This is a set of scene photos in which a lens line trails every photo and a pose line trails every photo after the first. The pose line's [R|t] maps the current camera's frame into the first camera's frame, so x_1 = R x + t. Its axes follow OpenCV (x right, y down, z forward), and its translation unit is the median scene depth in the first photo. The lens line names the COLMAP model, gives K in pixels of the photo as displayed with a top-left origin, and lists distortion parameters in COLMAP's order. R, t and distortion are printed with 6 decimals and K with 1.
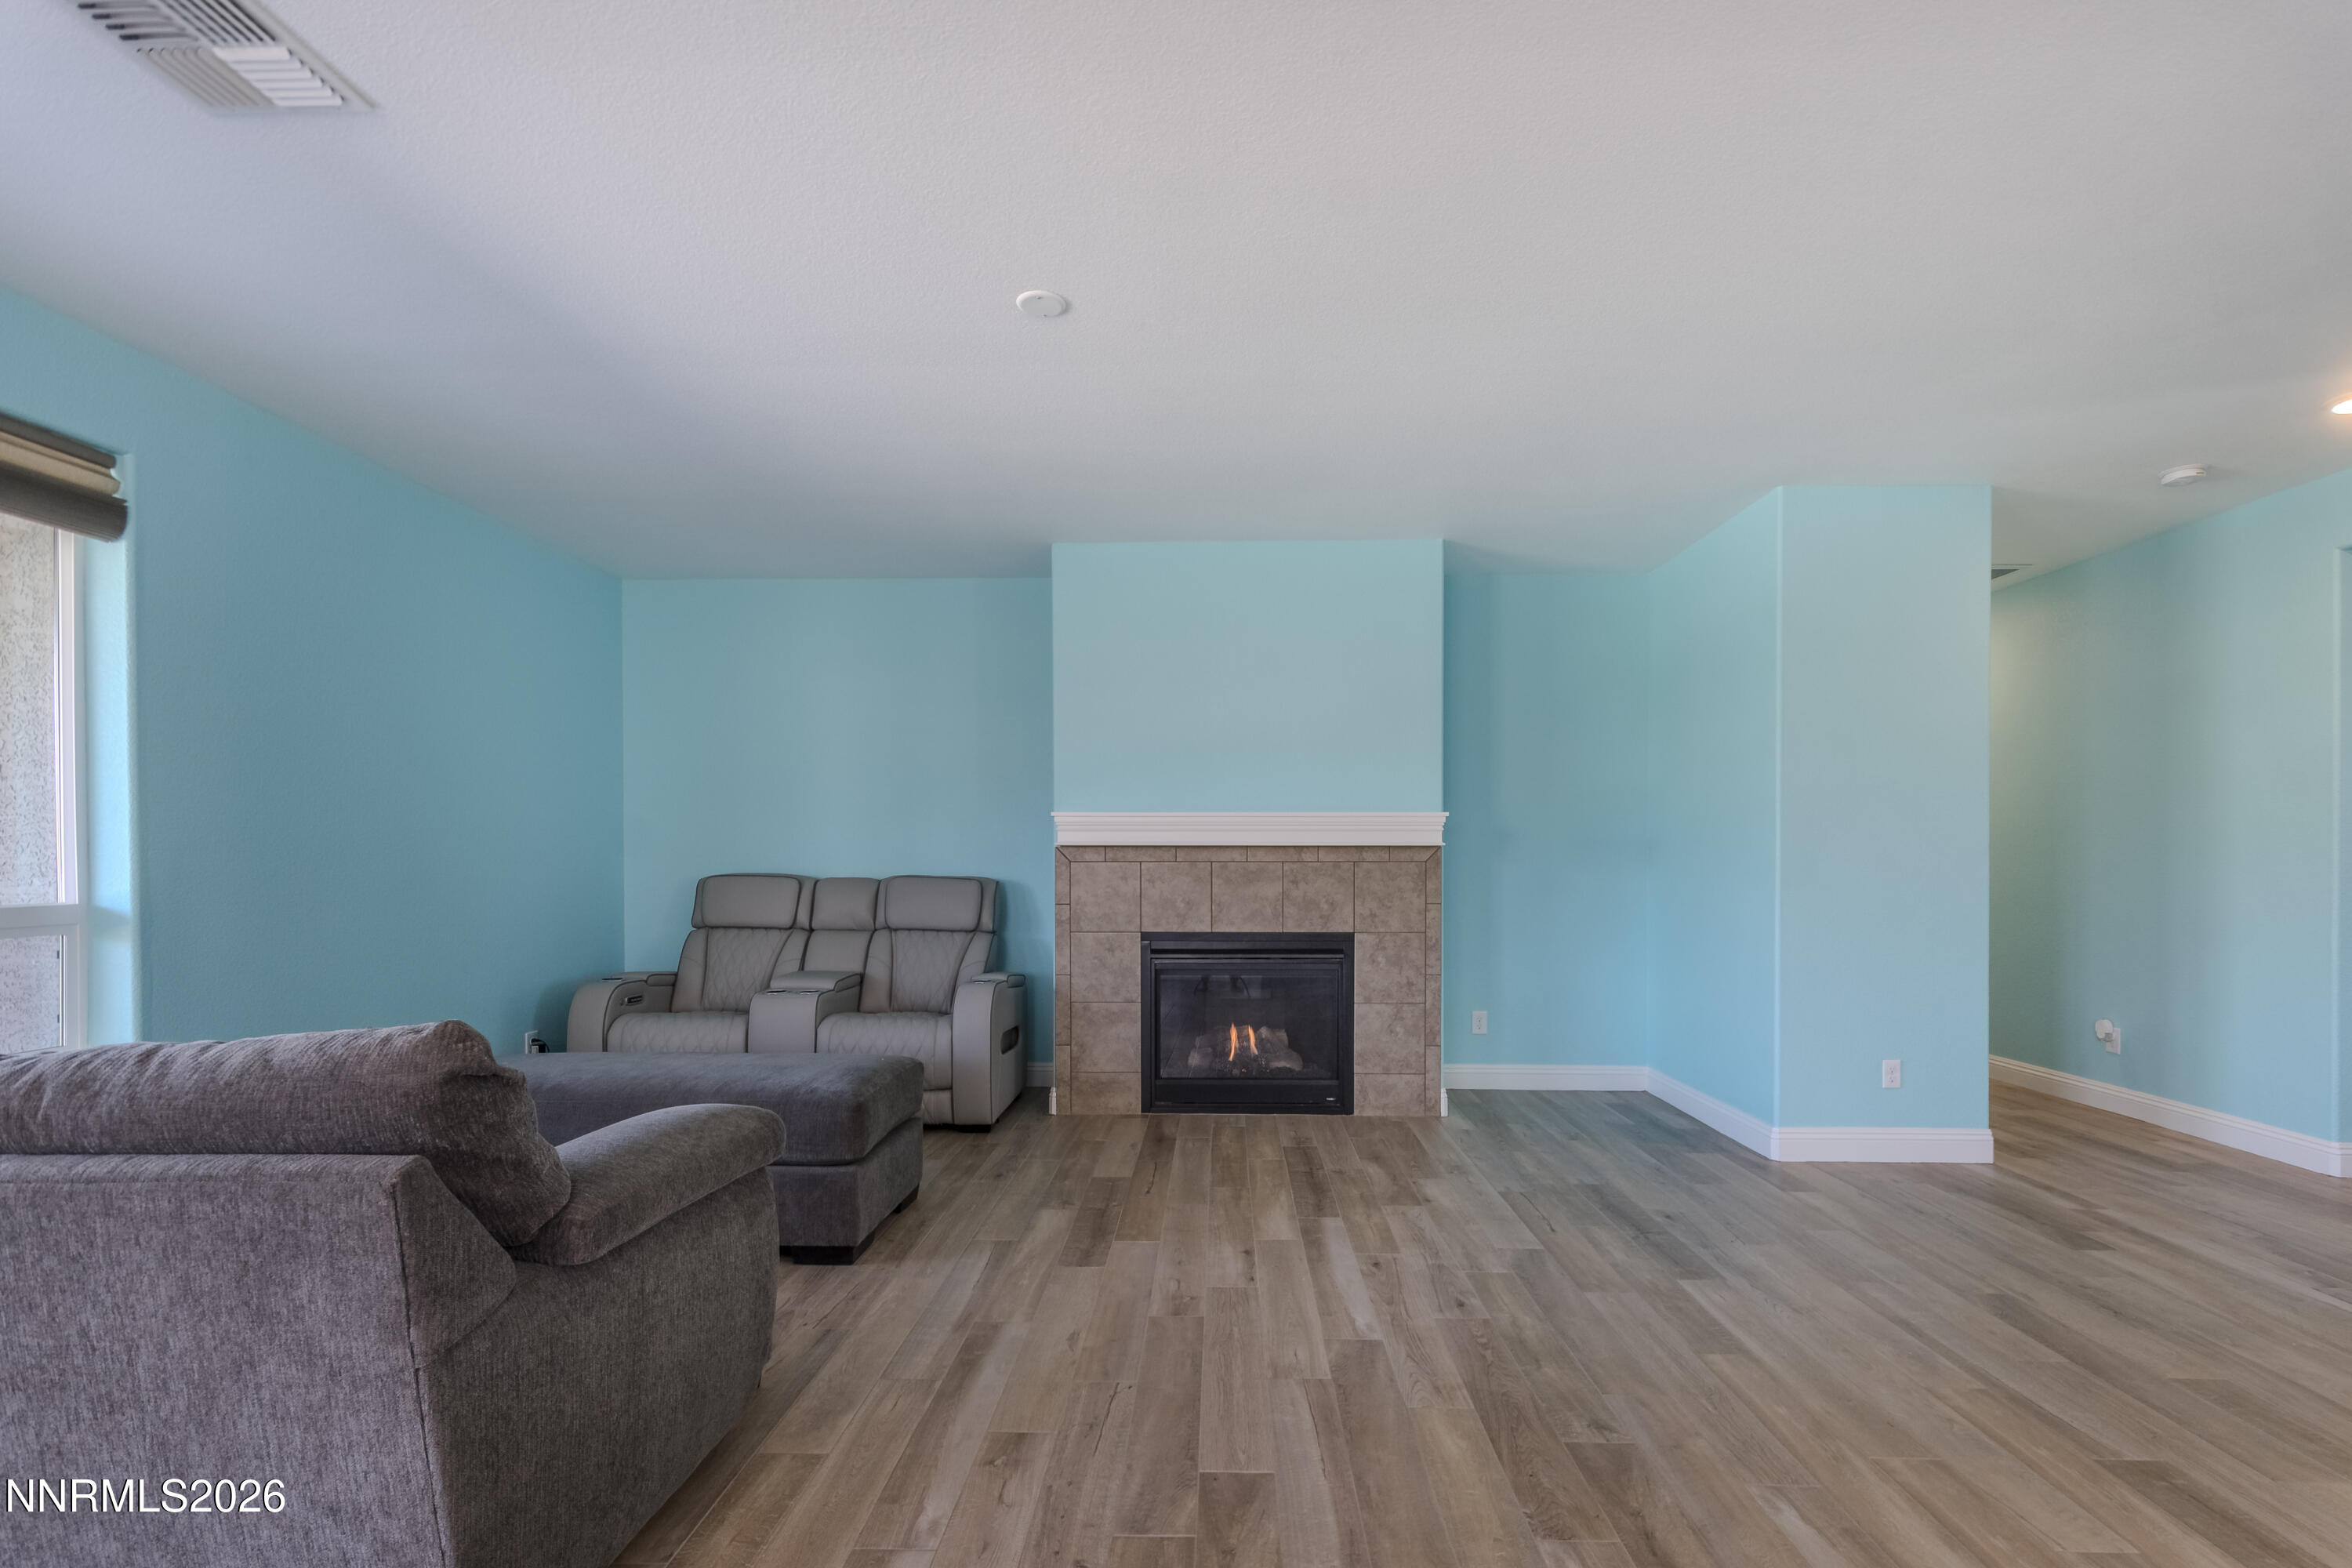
lens RADIAL K [[1063.7, 0, 1174.8], [0, 1063.7, 869.2], [0, 0, 1]] dist [0.026640, -0.013699]
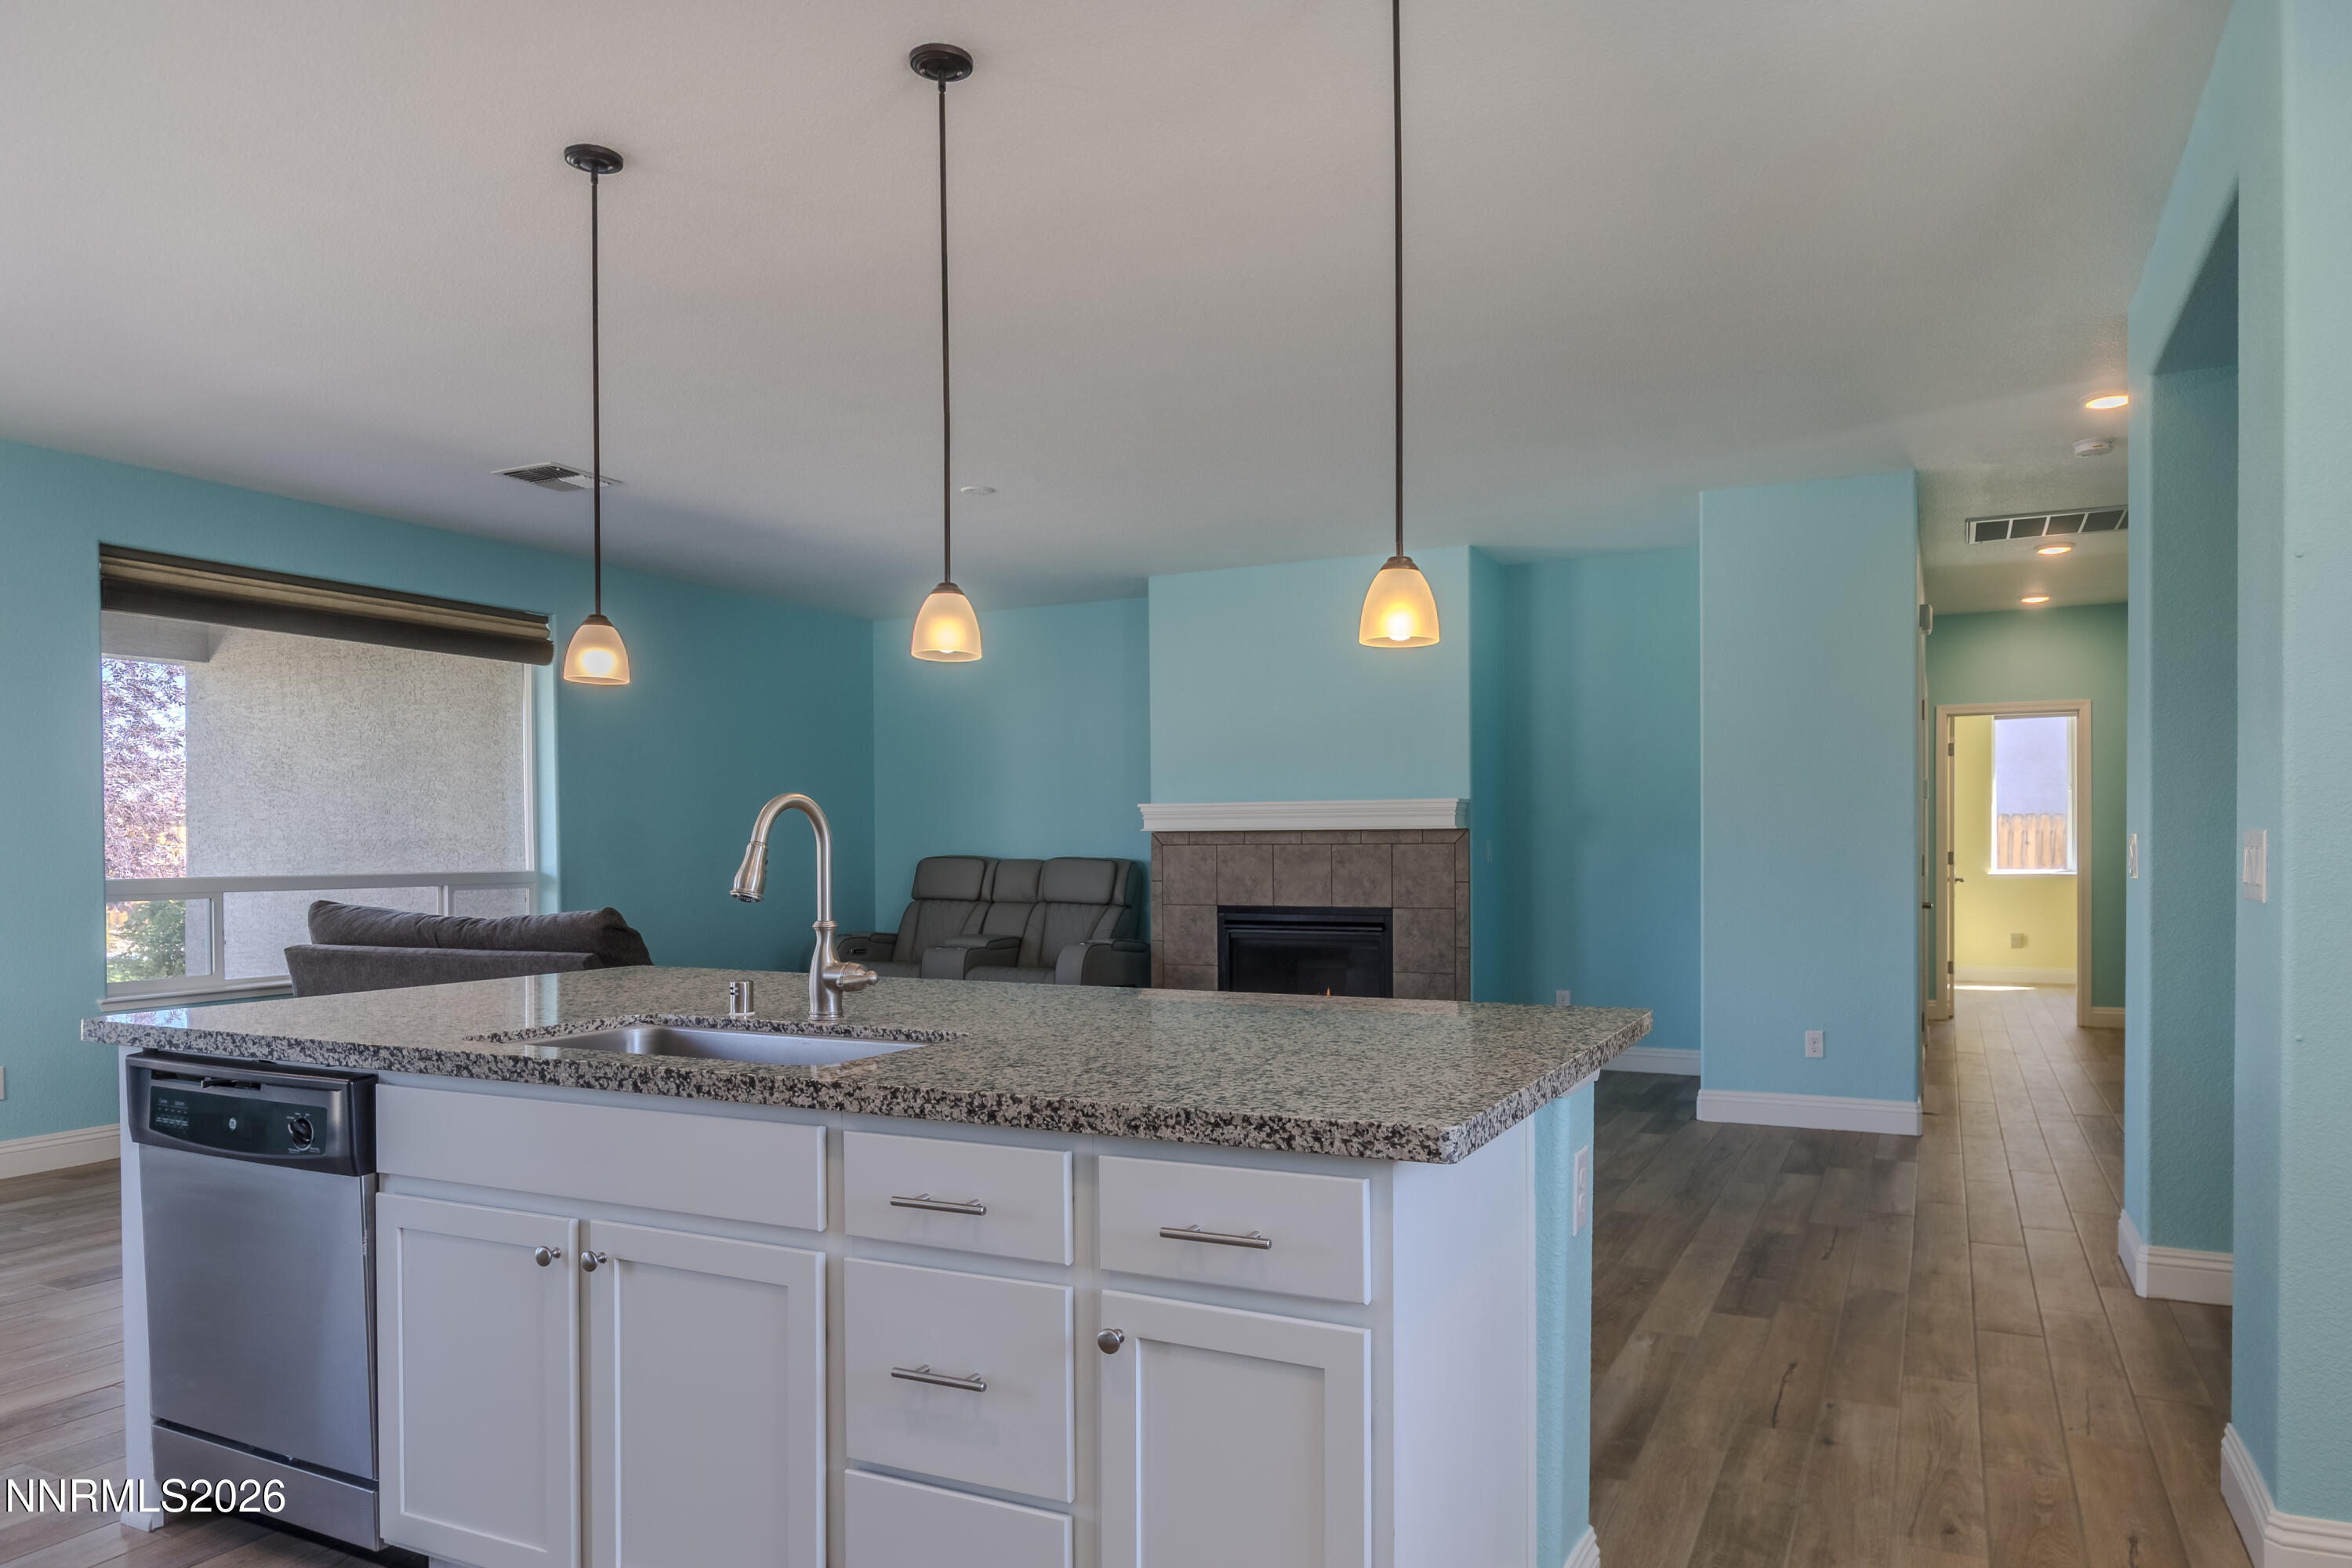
lens RADIAL K [[1525.4, 0, 1181.8], [0, 1525.4, 868.2], [0, 0, 1]] dist [0.003241, 0.000953]
pose [[0.908653, 0.002526, -0.417544, 0.630286], [0.001127, 0.999963, 0.008502, 0.004581], [0.417550, -0.008196, 0.908617, -0.527606]]
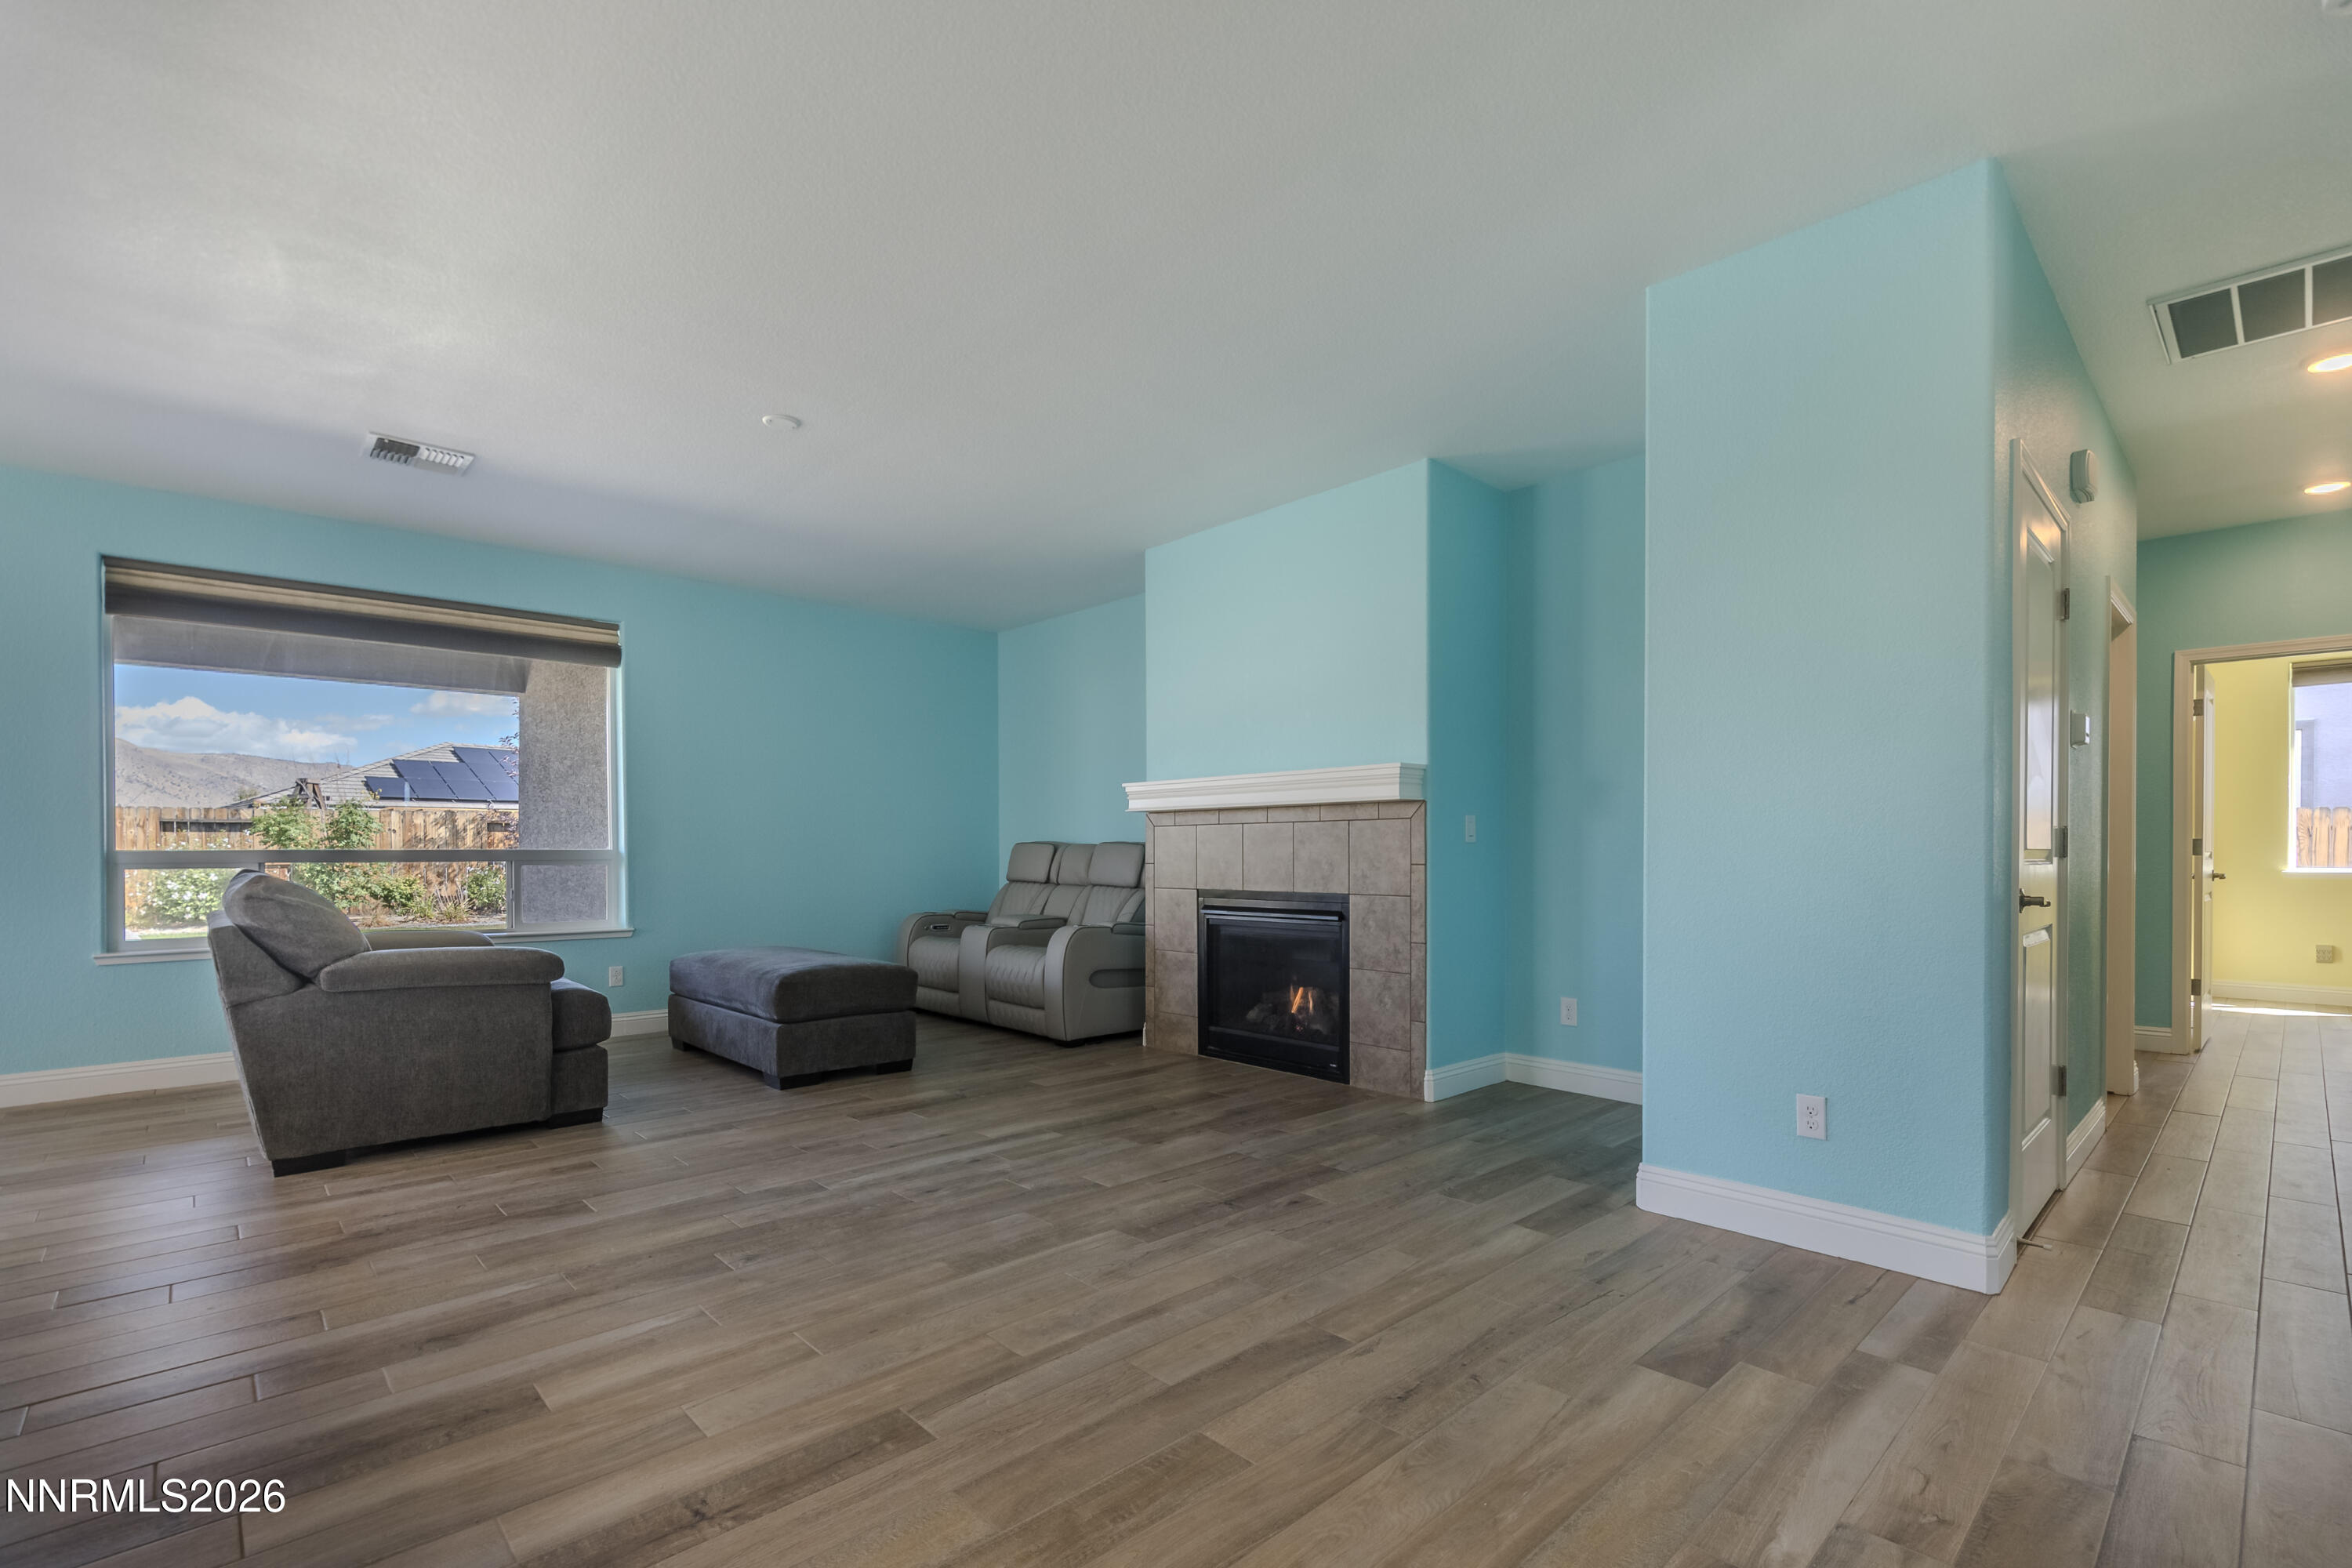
lens RADIAL K [[1057.4, 0, 1206.0], [0, 1057.4, 861.1], [0, 0, 1]] dist [-0.001718, -0.000750]
pose [[0.714969, 0.004681, -0.699141, 0.740070], [-0.005876, 0.999983, 0.000687, 0.029887], [0.699132, 0.003617, 0.714984, 0.231147]]
